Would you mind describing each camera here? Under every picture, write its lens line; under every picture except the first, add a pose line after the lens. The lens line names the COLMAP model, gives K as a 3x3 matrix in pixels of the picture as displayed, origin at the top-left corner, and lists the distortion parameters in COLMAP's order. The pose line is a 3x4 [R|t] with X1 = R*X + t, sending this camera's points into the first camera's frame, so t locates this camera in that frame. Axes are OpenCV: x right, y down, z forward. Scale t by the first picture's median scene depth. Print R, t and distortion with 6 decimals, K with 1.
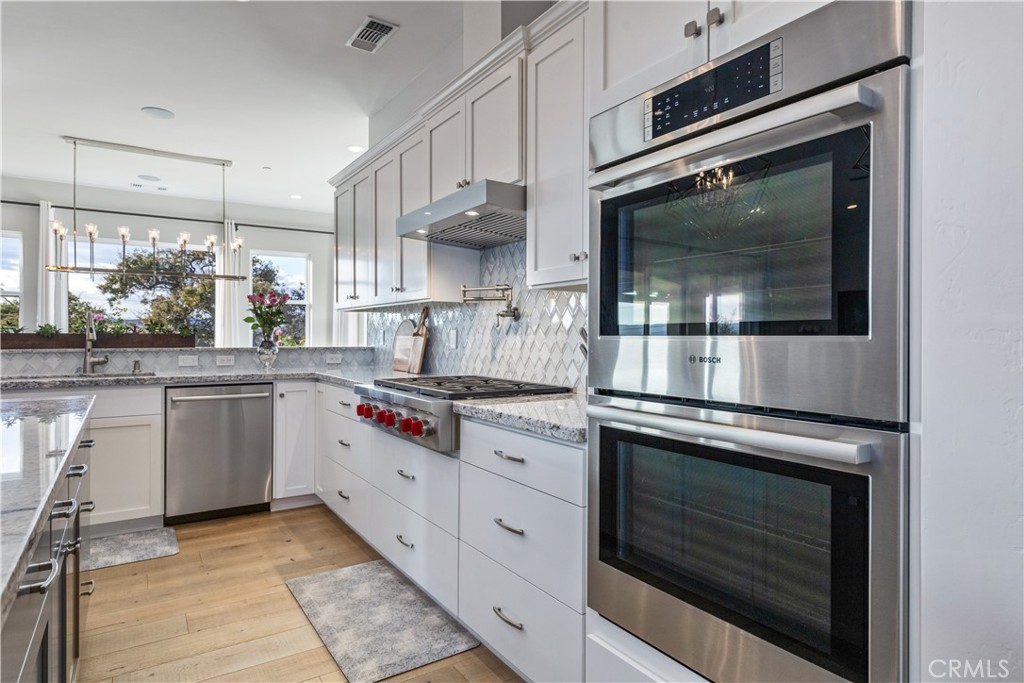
lens RADIAL K [[567.0, 0, 519.3], [0, 567.0, 337.7], [0, 0, 1]] dist [0.006178, 0.000591]
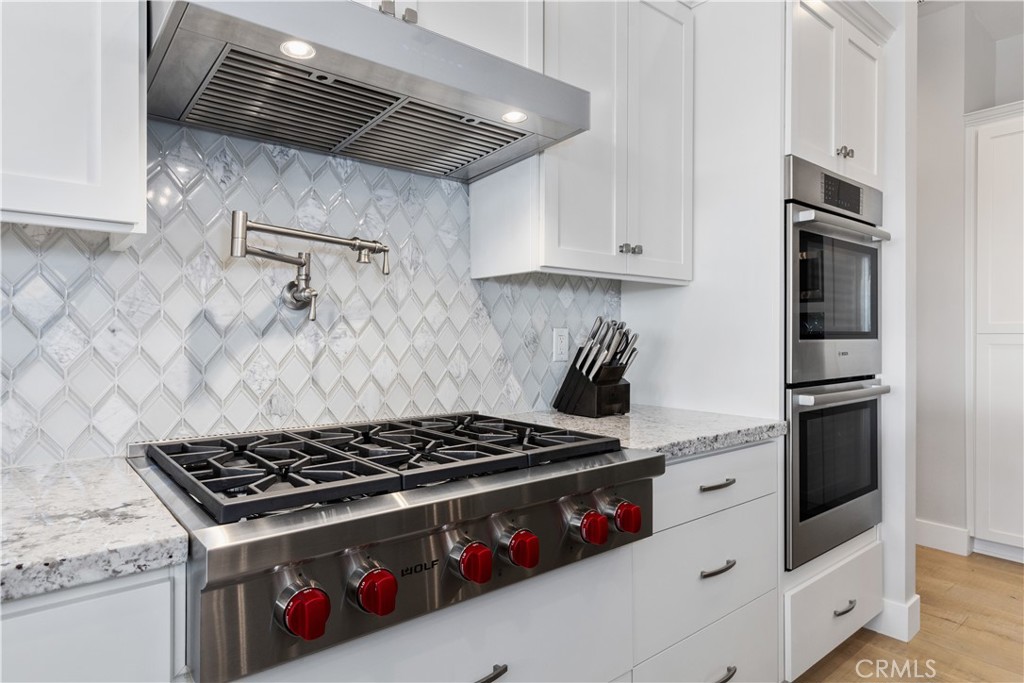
lens RADIAL K [[567.0, 0, 507.7], [0, 567.0, 333.8], [0, 0, 1]] dist [0.006178, 0.000591]
pose [[-0.077964, -0.004164, 0.996947, -0.486063], [-0.002421, 0.999989, 0.003987, -0.009433], [-0.996953, -0.002103, -0.077973, 0.807723]]
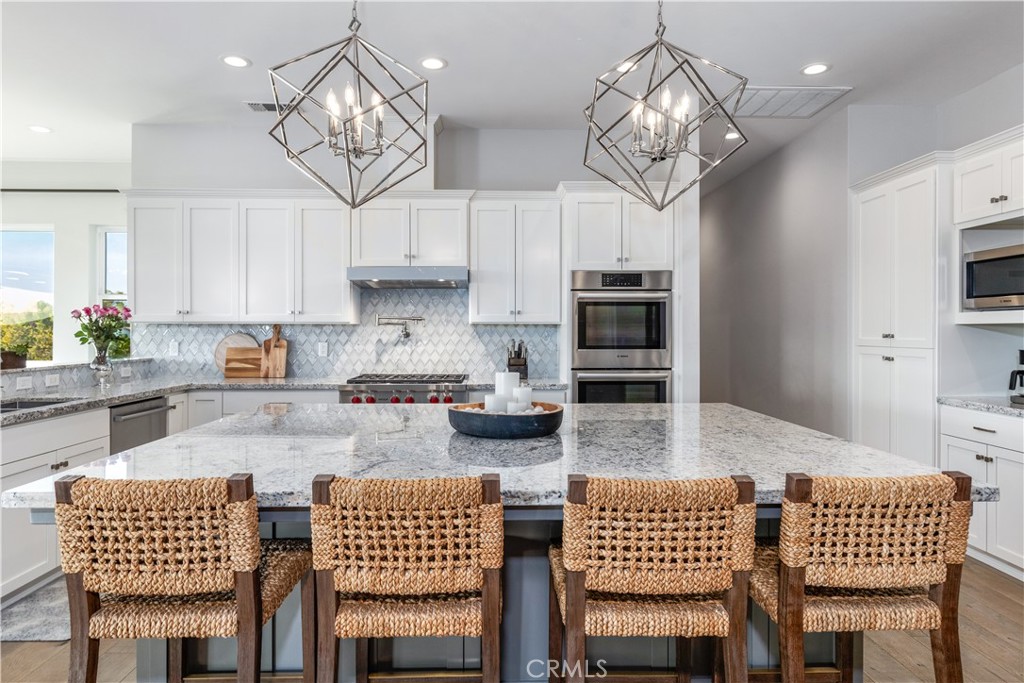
lens RADIAL K [[598.2, 0, 506.4], [0, 598.2, 329.7], [0, 0, 1]] dist [0.003571, -0.002870]
pose [[0.536894, -0.001296, 0.843648, -1.210250], [0.003326, 0.999994, -0.000580, -0.047072], [-0.843643, 0.003118, 0.536896, -0.142311]]
